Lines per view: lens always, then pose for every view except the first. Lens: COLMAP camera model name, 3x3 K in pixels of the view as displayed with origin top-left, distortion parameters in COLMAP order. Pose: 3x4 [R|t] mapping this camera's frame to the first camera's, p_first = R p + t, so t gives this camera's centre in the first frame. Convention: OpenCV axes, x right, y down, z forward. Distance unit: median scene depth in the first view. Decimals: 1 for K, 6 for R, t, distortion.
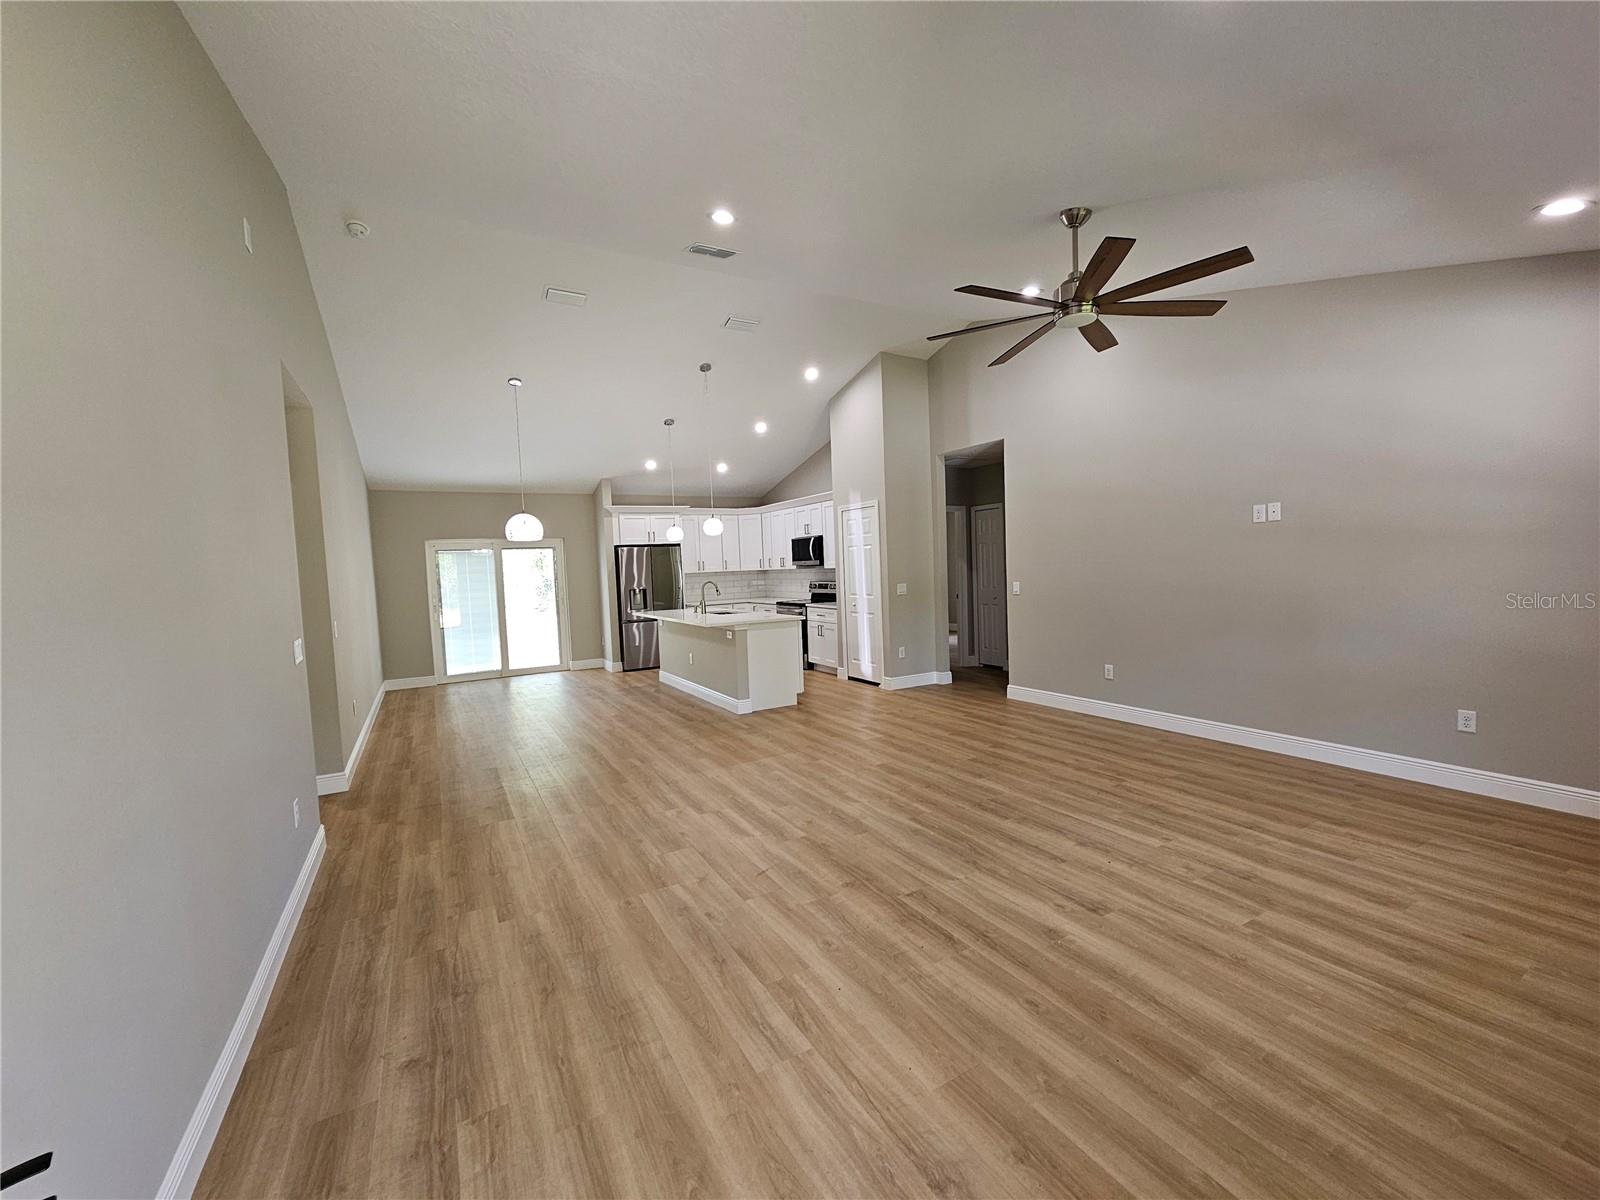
lens RADIAL K [[655.0, 0, 793.5], [0, 655.0, 595.1], [0, 0, 1]] dist [-0.003300, 0.001964]
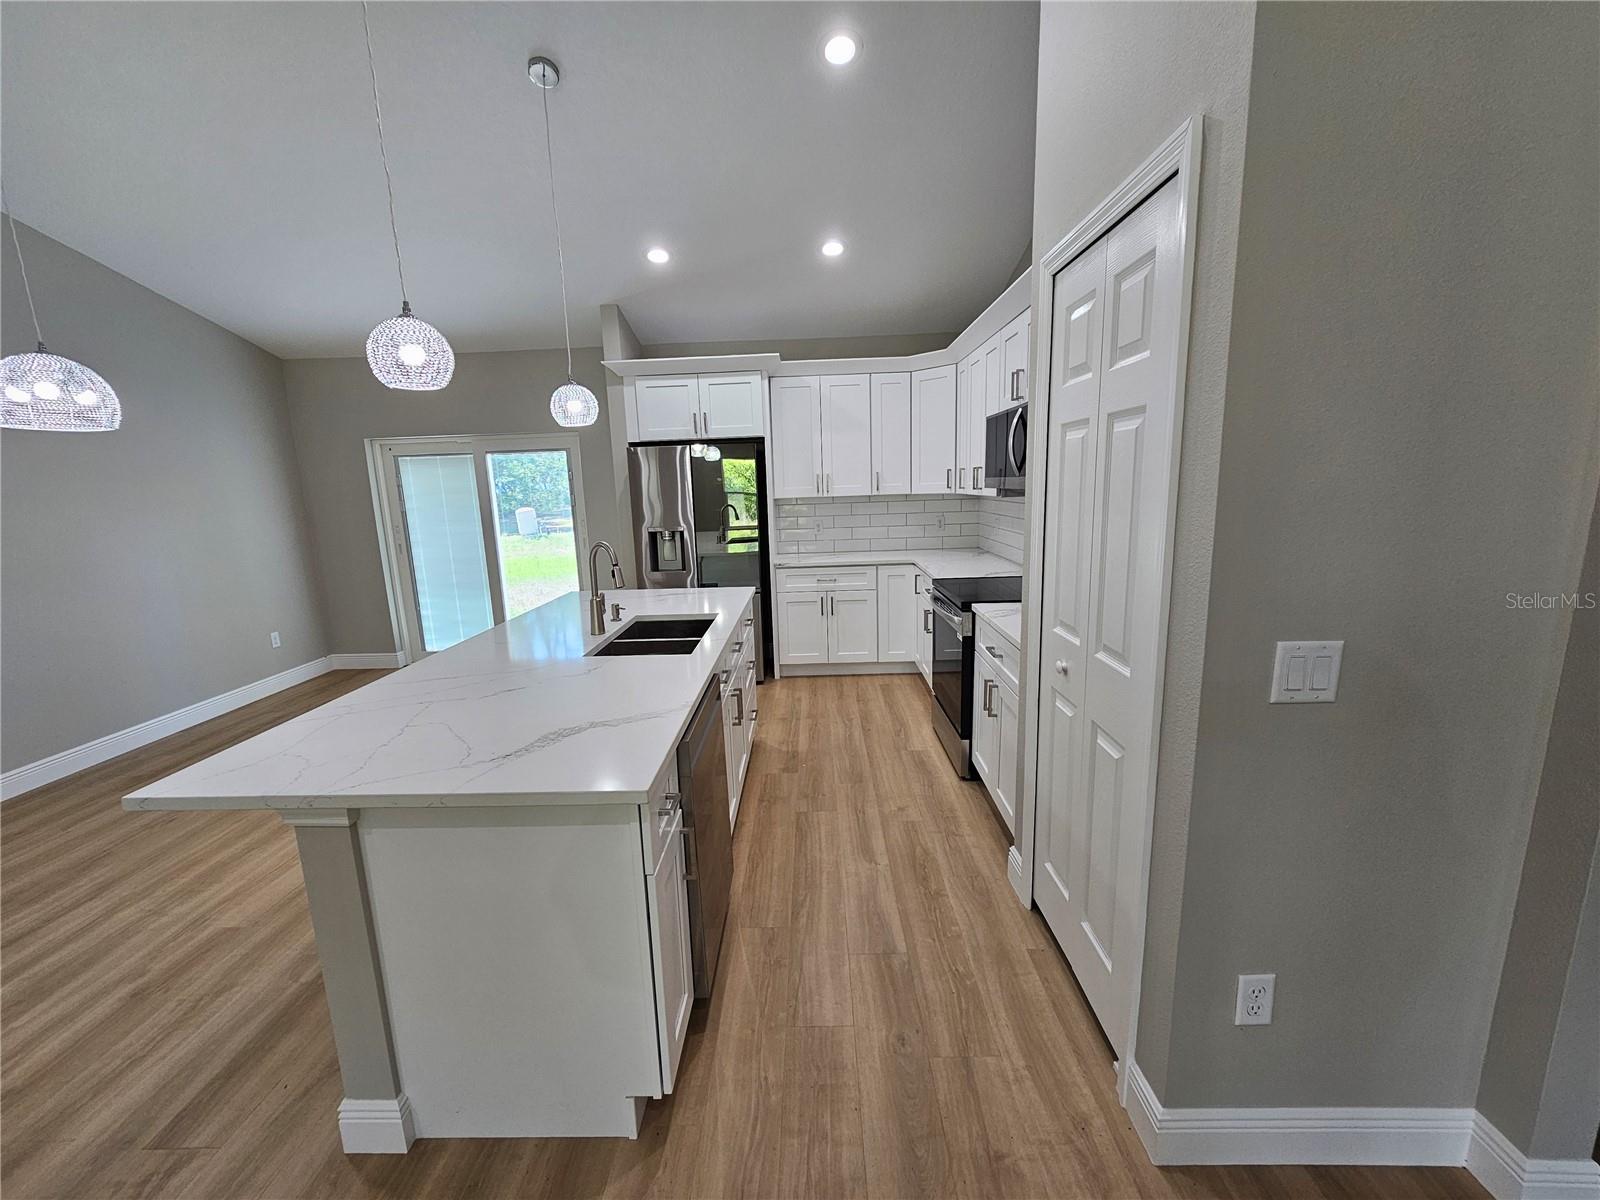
lens RADIAL K [[655.0, 0, 793.5], [0, 655.0, 603.3], [0, 0, 1]] dist [-0.003300, 0.001964]
pose [[0.859591, 0.103442, -0.500403, 0.107597], [-0.023517, 0.986266, 0.163481, -0.039949], [0.510442, -0.128759, 0.850218, 0.632343]]
